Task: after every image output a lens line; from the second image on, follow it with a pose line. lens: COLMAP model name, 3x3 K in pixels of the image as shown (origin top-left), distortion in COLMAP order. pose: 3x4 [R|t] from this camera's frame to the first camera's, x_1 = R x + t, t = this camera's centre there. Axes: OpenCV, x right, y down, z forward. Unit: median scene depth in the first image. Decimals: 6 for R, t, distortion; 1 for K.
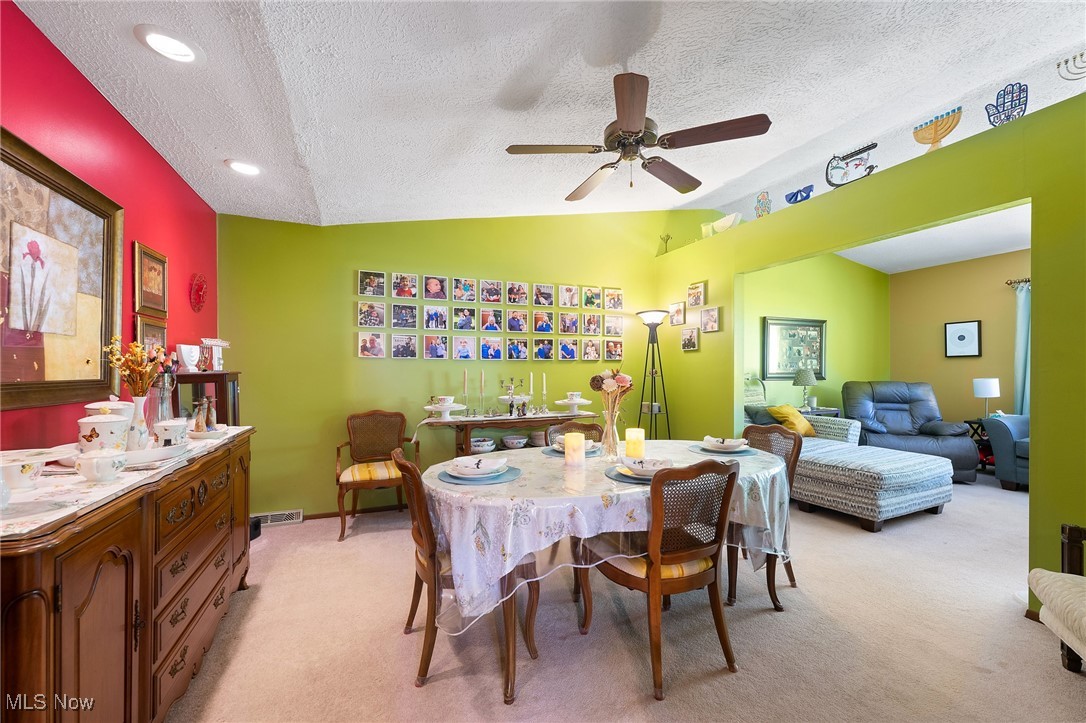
lens RADIAL K [[436.6, 0, 539.2], [0, 436.6, 370.6], [0, 0, 1]] dist [-0.000265, 0.001240]
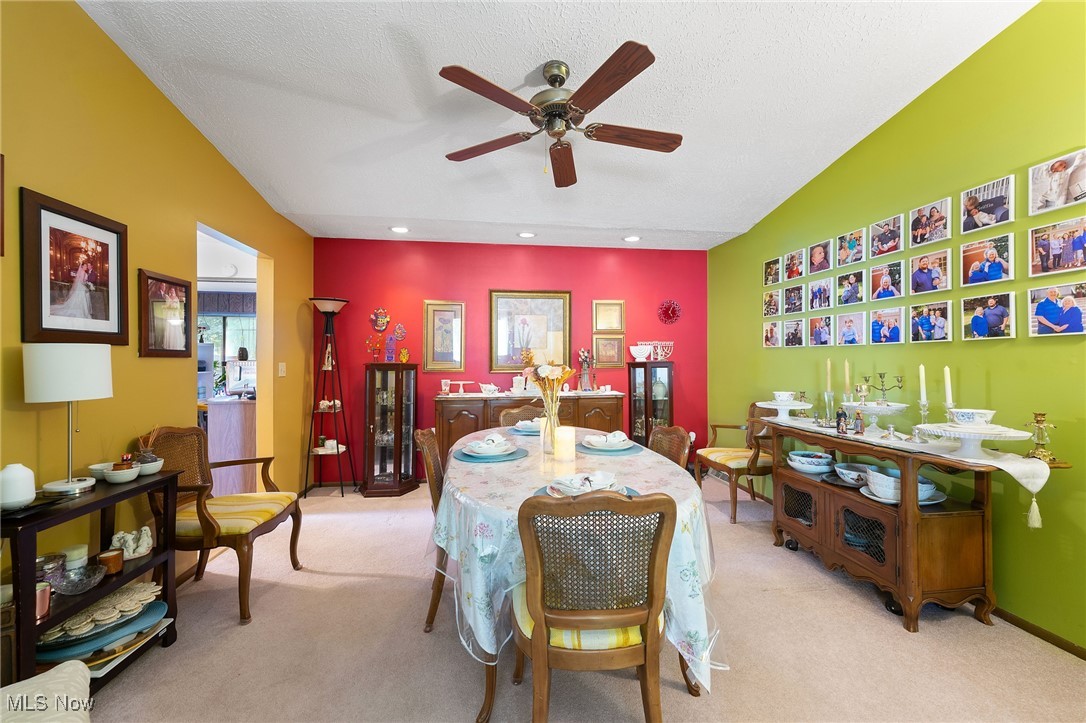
lens RADIAL K [[436.6, 0, 540.9], [0, 436.6, 360.0], [0, 0, 1]] dist [-0.000265, 0.001240]
pose [[-0.257690, 0.002472, -0.966224, 0.636827], [0.003229, 0.999993, 0.001697, -0.004102], [0.966222, -0.002683, -0.257696, 0.678521]]
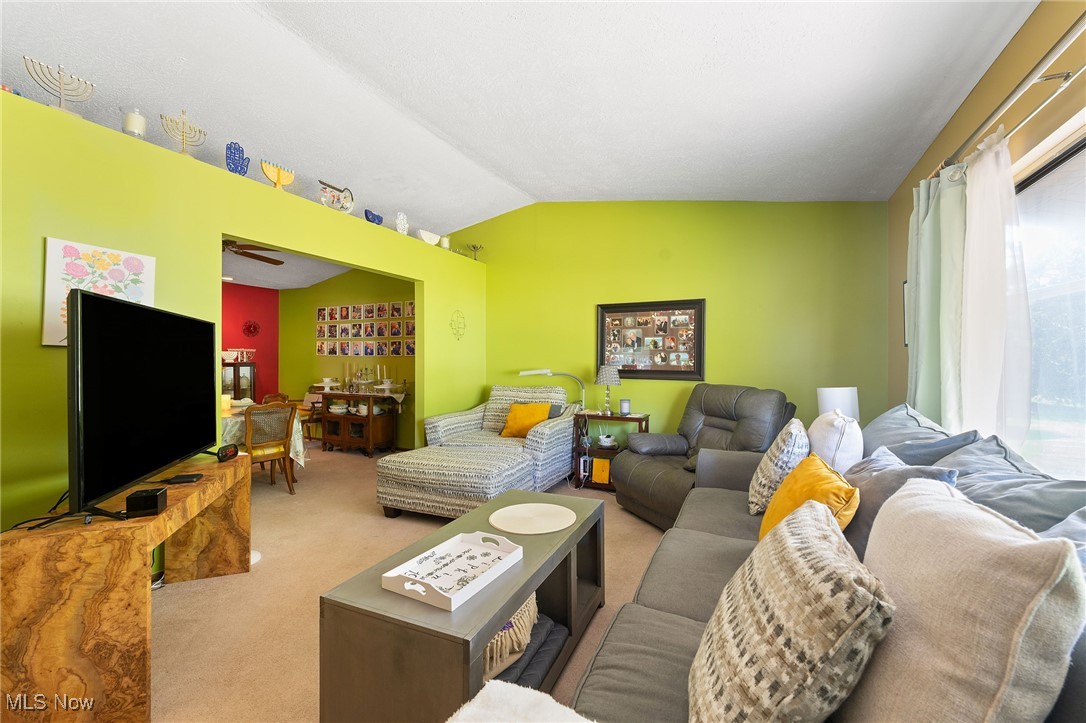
lens RADIAL K [[436.6, 0, 546.8], [0, 436.6, 364.7], [0, 0, 1]] dist [-0.000265, 0.001240]
pose [[0.653686, 0.013311, -0.756649, 1.457244], [-0.009389, 0.999911, 0.009479, -0.014561], [0.756708, 0.000908, 0.653753, 0.471033]]
